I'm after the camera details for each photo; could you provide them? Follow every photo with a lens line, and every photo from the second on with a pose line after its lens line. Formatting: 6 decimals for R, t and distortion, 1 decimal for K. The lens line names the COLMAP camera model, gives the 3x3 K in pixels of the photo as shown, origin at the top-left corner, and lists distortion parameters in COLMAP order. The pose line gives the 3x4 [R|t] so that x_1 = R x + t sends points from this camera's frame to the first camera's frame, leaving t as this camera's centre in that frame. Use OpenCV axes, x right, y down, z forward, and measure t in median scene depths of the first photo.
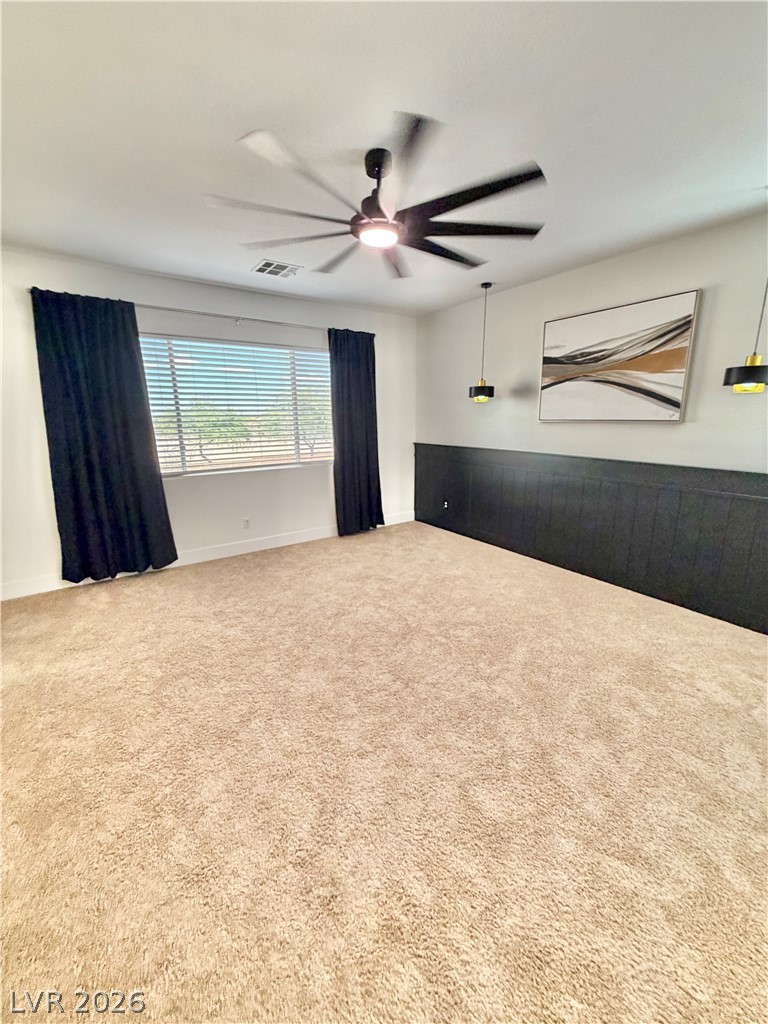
lens RADIAL K [[408.9, 0, 385.2], [0, 408.9, 511.1], [0, 0, 1]] dist [0.004142, 0.000609]
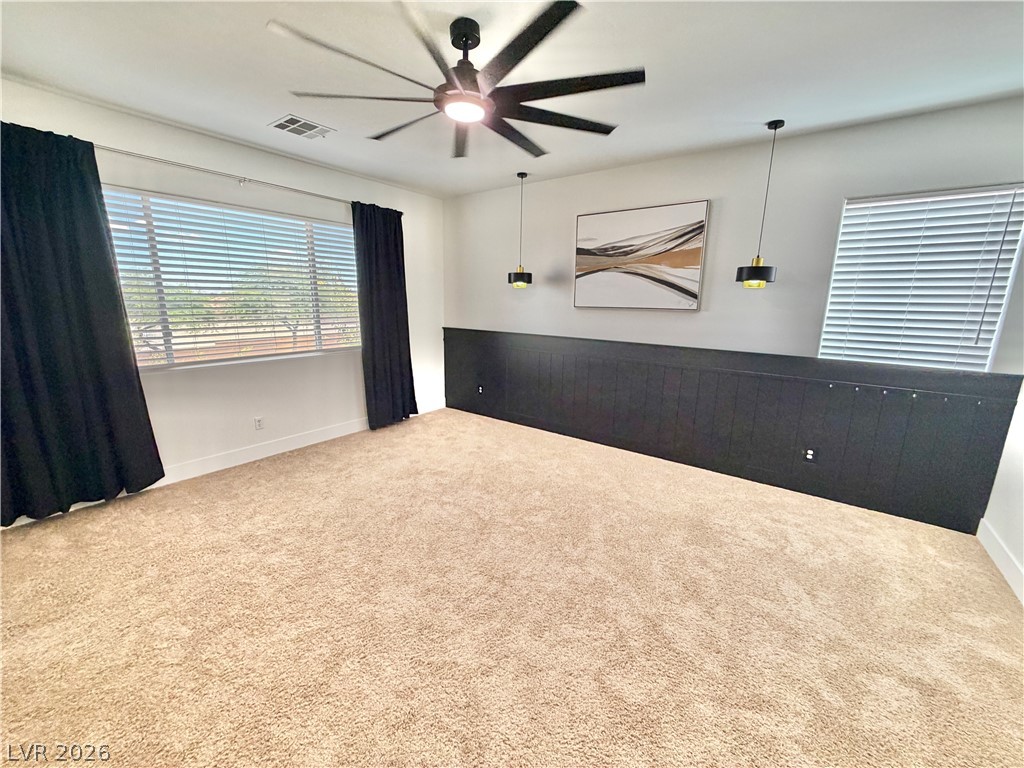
lens RADIAL K [[408.9, 0, 512.2], [0, 408.9, 386.4], [0, 0, 1]] dist [0.004142, 0.000609]
pose [[0.949257, -0.044577, 0.311325, -0.157673], [0.050215, 0.998687, -0.010113, -0.016999], [-0.310465, 0.025233, 0.950250, 0.061064]]
